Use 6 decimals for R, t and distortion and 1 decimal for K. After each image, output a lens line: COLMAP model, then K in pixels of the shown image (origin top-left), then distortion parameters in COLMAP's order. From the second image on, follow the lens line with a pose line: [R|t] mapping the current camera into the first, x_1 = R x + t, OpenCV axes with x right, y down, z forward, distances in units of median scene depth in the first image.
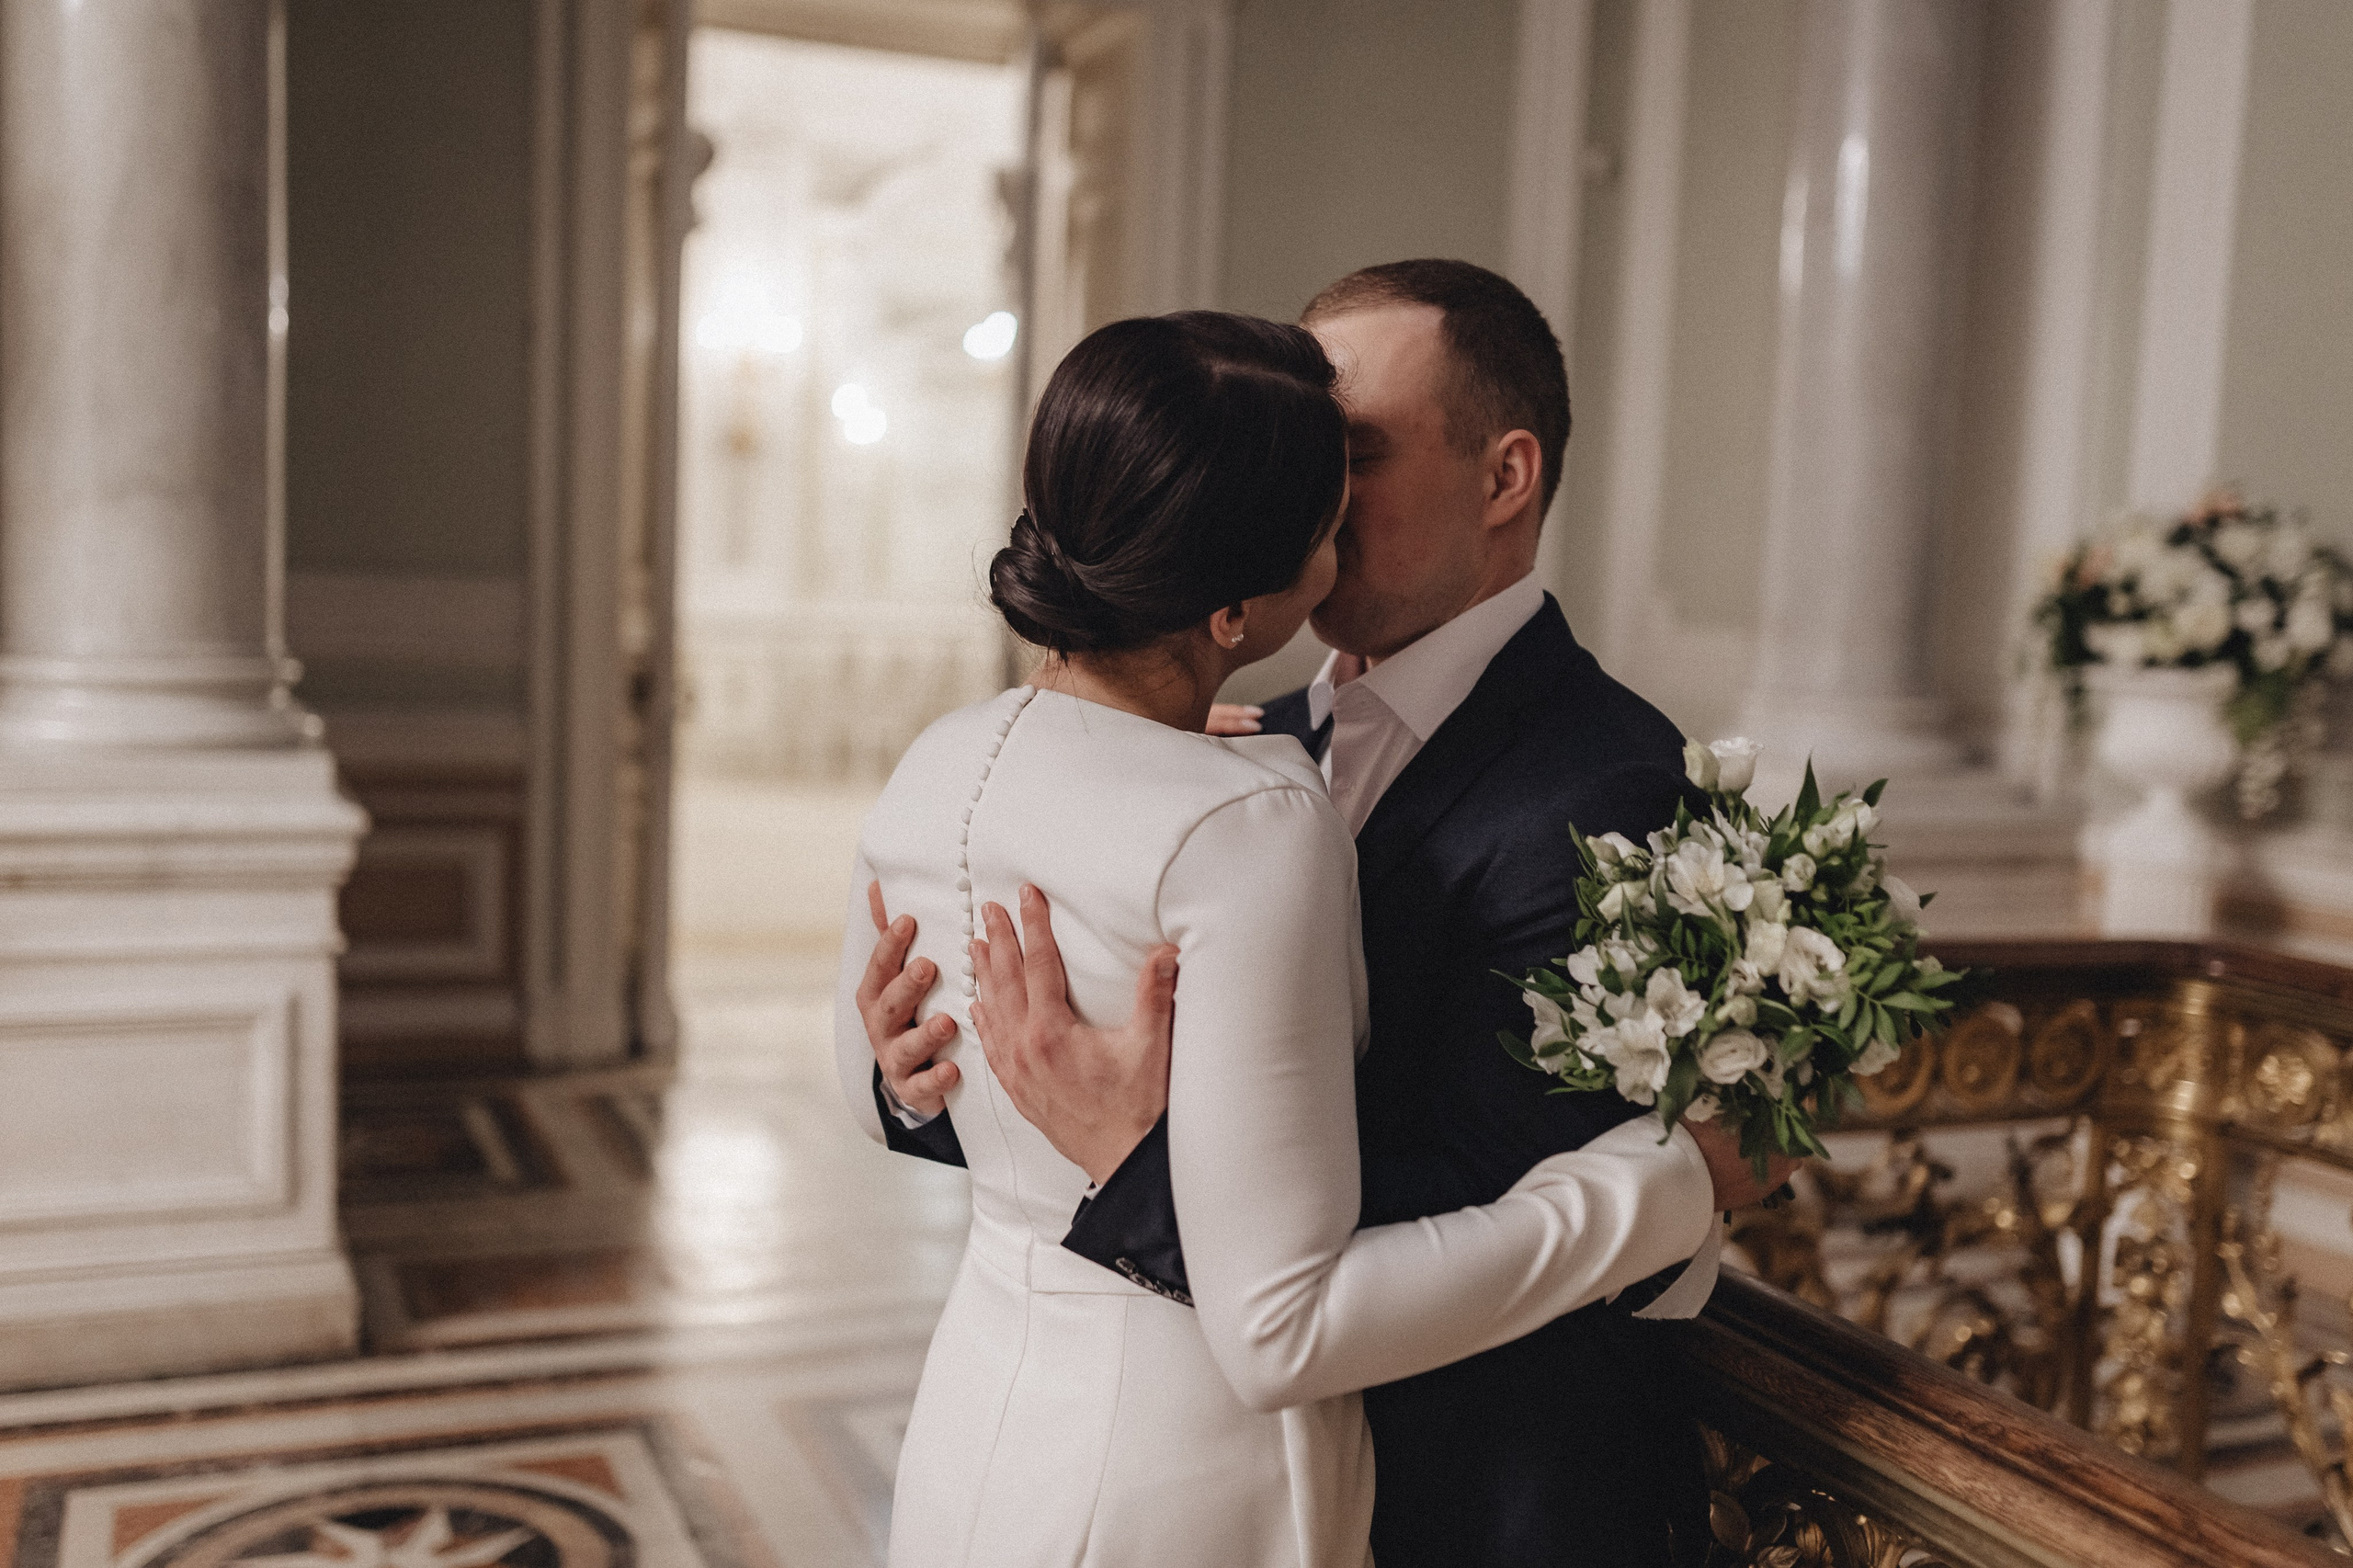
lens RADIAL K [[2244.4, 0, 1162.6], [0, 2244.4, 787.1], [0, 0, 1]] dist [0.000553, 0.000000]
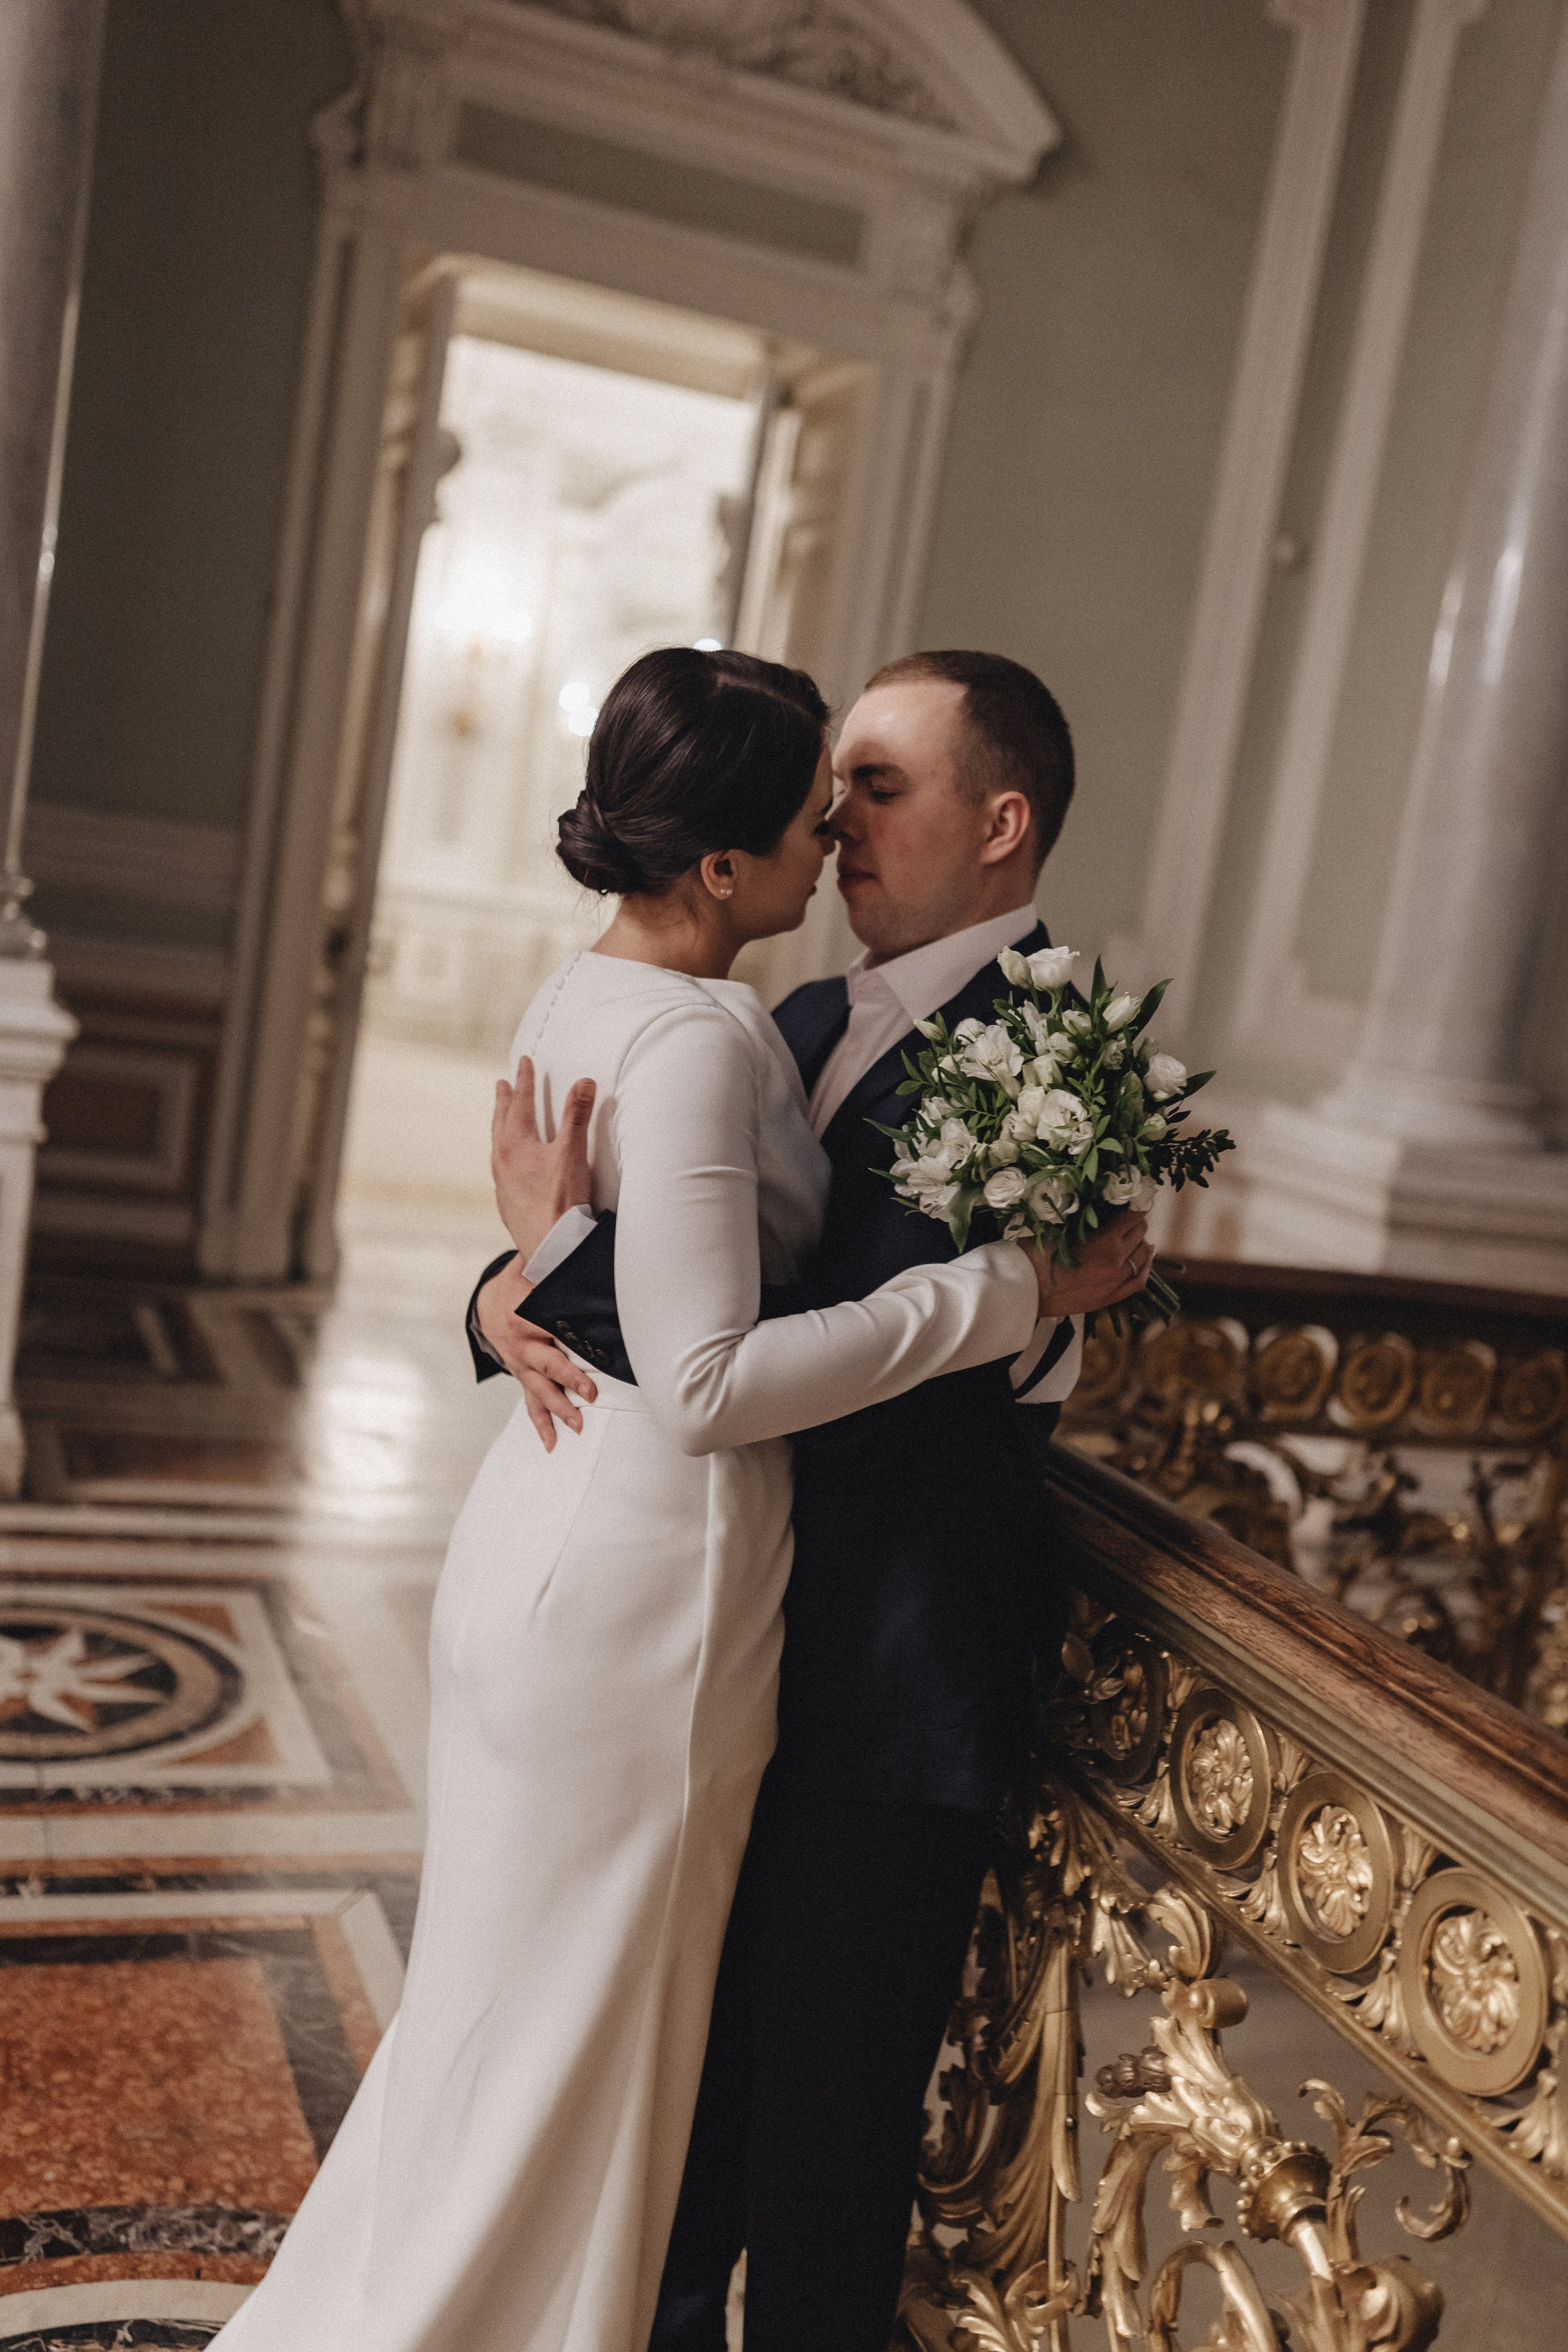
lens RADIAL K [[2243.5, 0, 797.1], [0, 2243.5, 1172.5], [0, 0, 1]] dist [0.000553, 0.000000]
pose [[0.993126, 0.114616, -0.023731, 0.034784], [-0.113918, 0.993068, 0.028965, 0.012645], [0.026887, -0.026063, 0.999299, -0.104336]]
